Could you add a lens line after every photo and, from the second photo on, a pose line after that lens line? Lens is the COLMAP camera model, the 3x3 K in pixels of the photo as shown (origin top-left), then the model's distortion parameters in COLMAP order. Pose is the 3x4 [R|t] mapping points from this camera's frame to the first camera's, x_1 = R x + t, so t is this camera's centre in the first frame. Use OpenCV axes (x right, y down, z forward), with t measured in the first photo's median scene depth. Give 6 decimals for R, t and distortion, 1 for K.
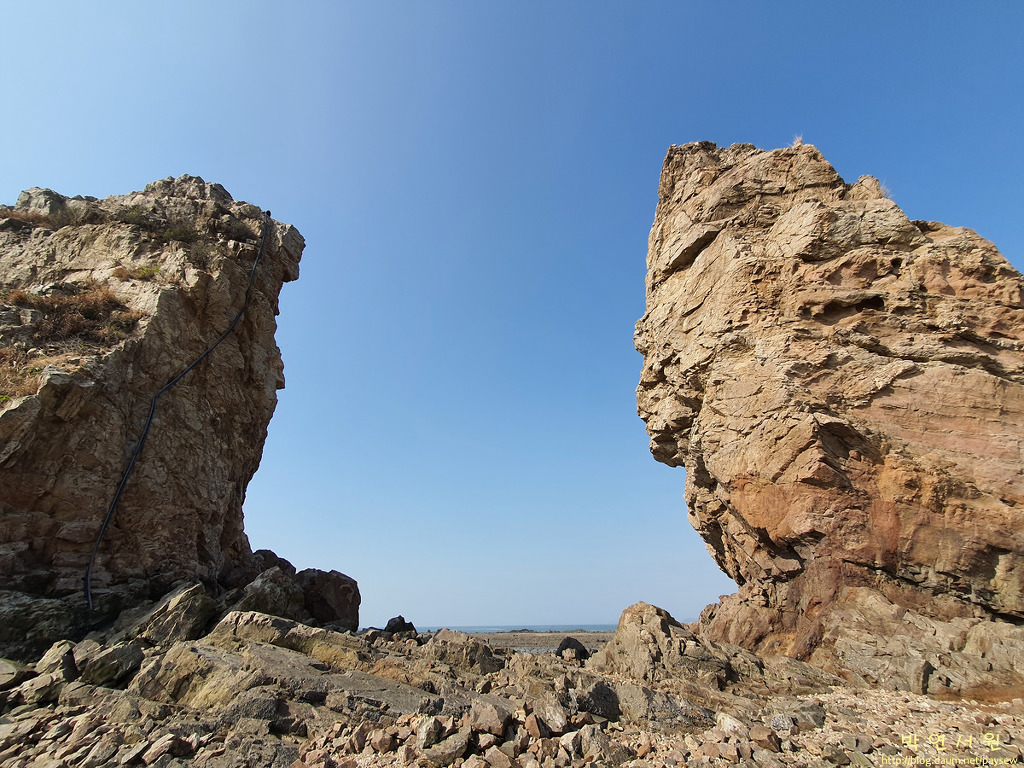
lens RADIAL K [[406.0, 0, 512.0], [0, 406.0, 384.0], [0, 0, 1]] dist [-0.003312, -0.000142]
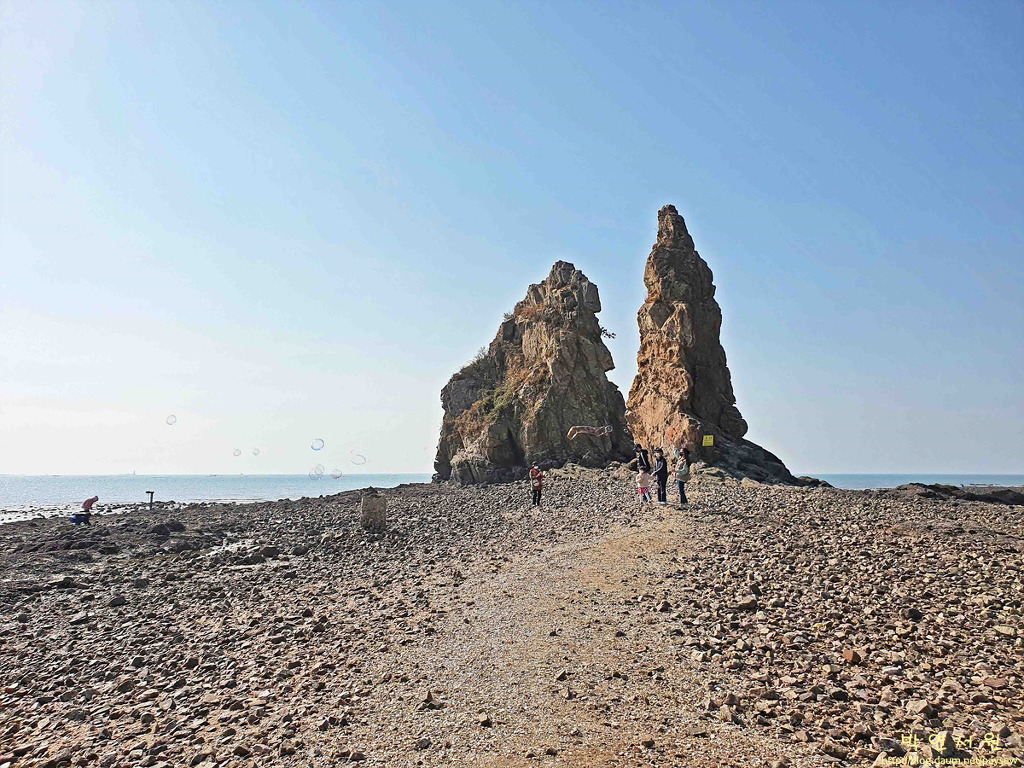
lens RADIAL K [[791.7, 0, 511.0], [0, 791.7, 401.1], [0, 0, 1]] dist [0.211667, -0.000436]
pose [[0.350535, -0.070642, -0.933882, 5.121683], [0.474488, 0.873101, 0.112056, -0.926478], [0.807457, -0.482395, 0.339571, -1.511411]]
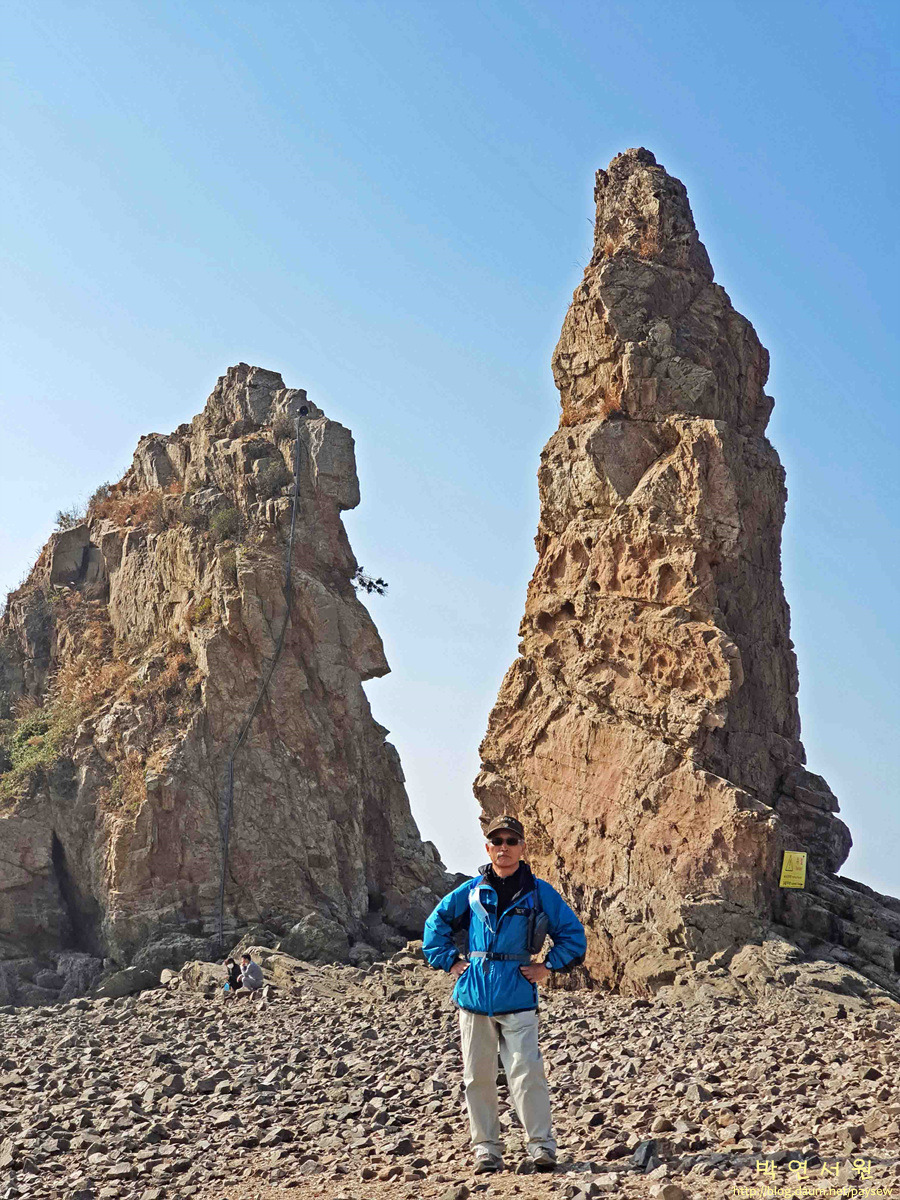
lens RADIAL K [[1785.6, 0, 456.9], [0, 1785.6, 627.4], [0, 0, 1]] dist [-0.015093, 1.061688]
pose [[0.566142, -0.137815, -0.812706, 3.466420], [0.385399, 0.915783, 0.113180, -0.622414], [0.728664, -0.377292, 0.571576, -1.140000]]
